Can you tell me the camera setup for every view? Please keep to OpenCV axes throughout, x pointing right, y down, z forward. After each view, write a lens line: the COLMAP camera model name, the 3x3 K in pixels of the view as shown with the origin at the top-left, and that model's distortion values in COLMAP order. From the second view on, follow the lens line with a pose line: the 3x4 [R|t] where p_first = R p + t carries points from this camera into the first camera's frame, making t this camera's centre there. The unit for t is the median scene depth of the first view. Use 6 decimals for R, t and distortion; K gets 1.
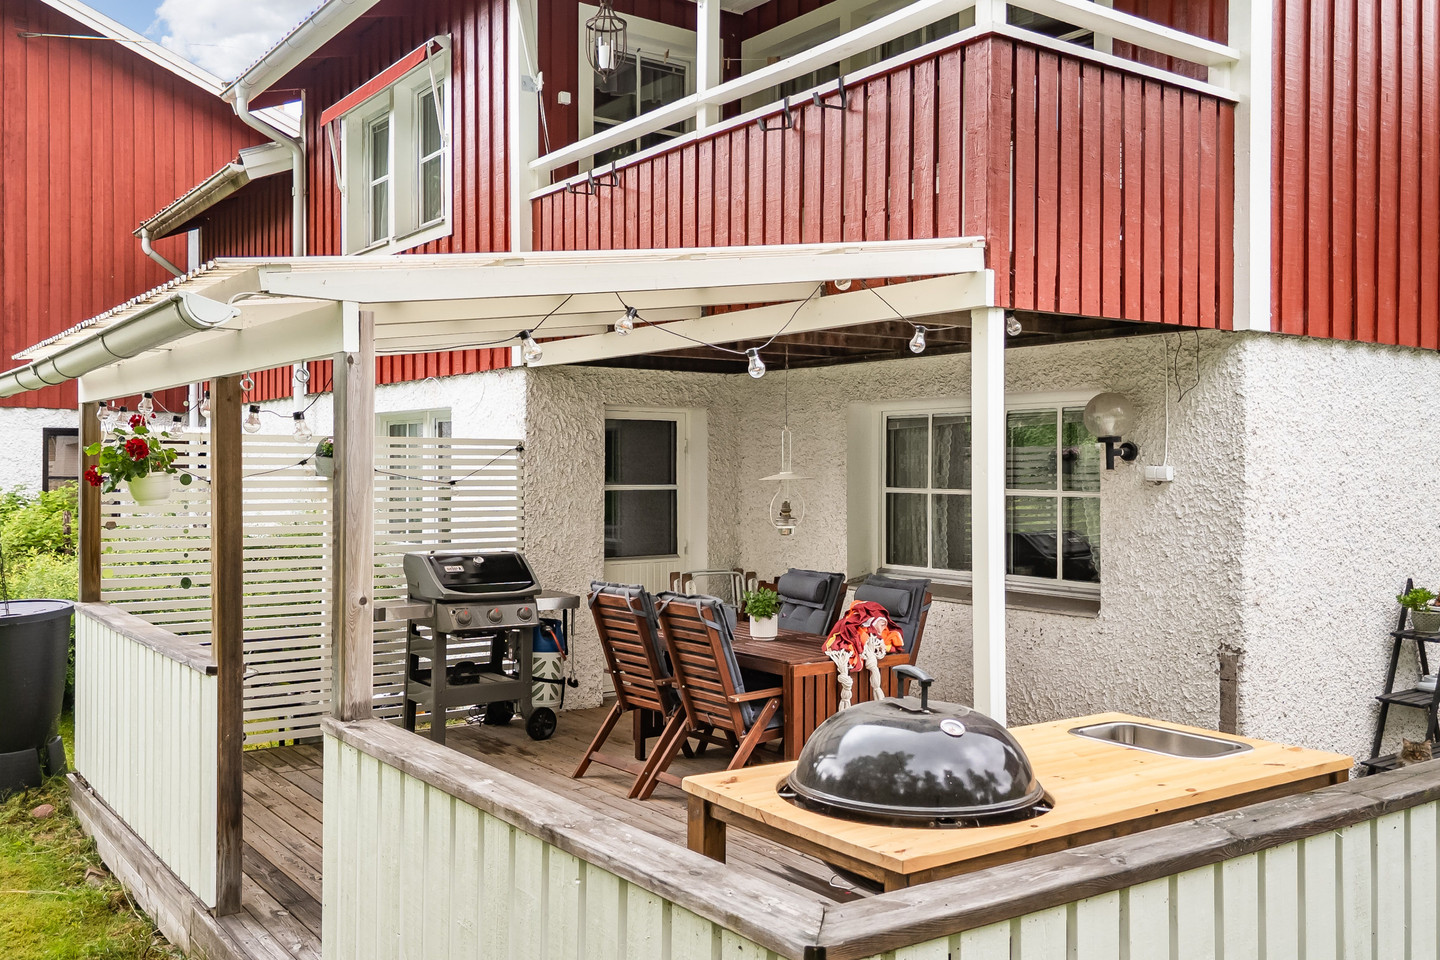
lens RADIAL K [[1252.0, 0, 716.4], [0, 1252.0, 473.4], [0, 0, 1]] dist [0.101639, -0.126515]
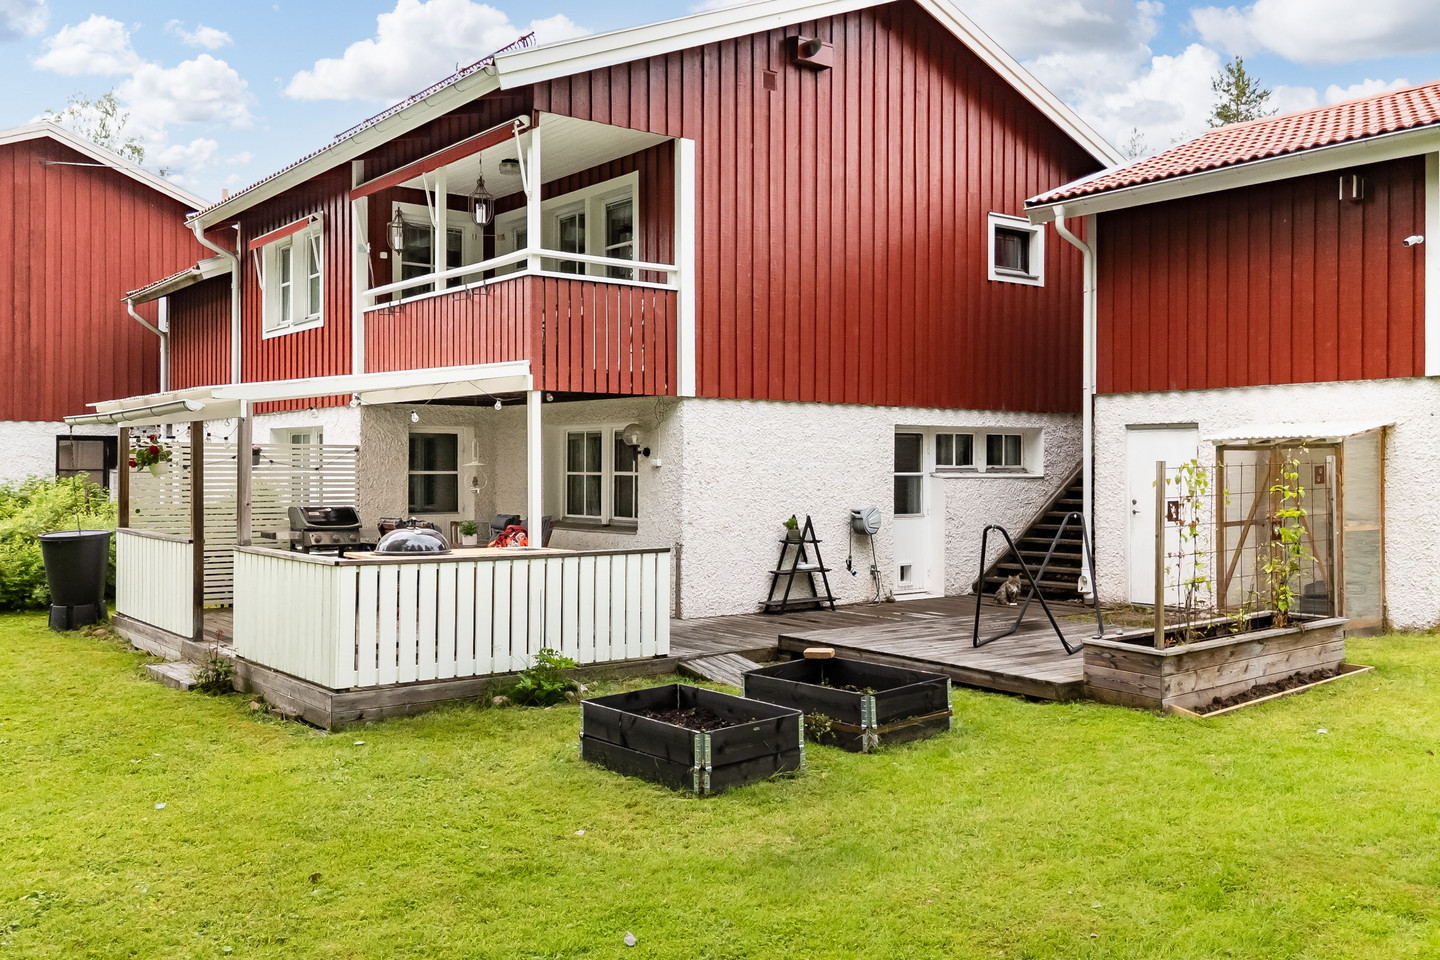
lens RADIAL K [[1252.0, 0, 725.5], [0, 1252.0, 469.5], [0, 0, 1]] dist [0.101639, -0.126515]
pose [[0.999199, -0.000451, 0.040027, 0.302846], [0.000543, 0.999997, -0.002274, 0.012694], [-0.040026, 0.002294, 0.999196, -0.842544]]
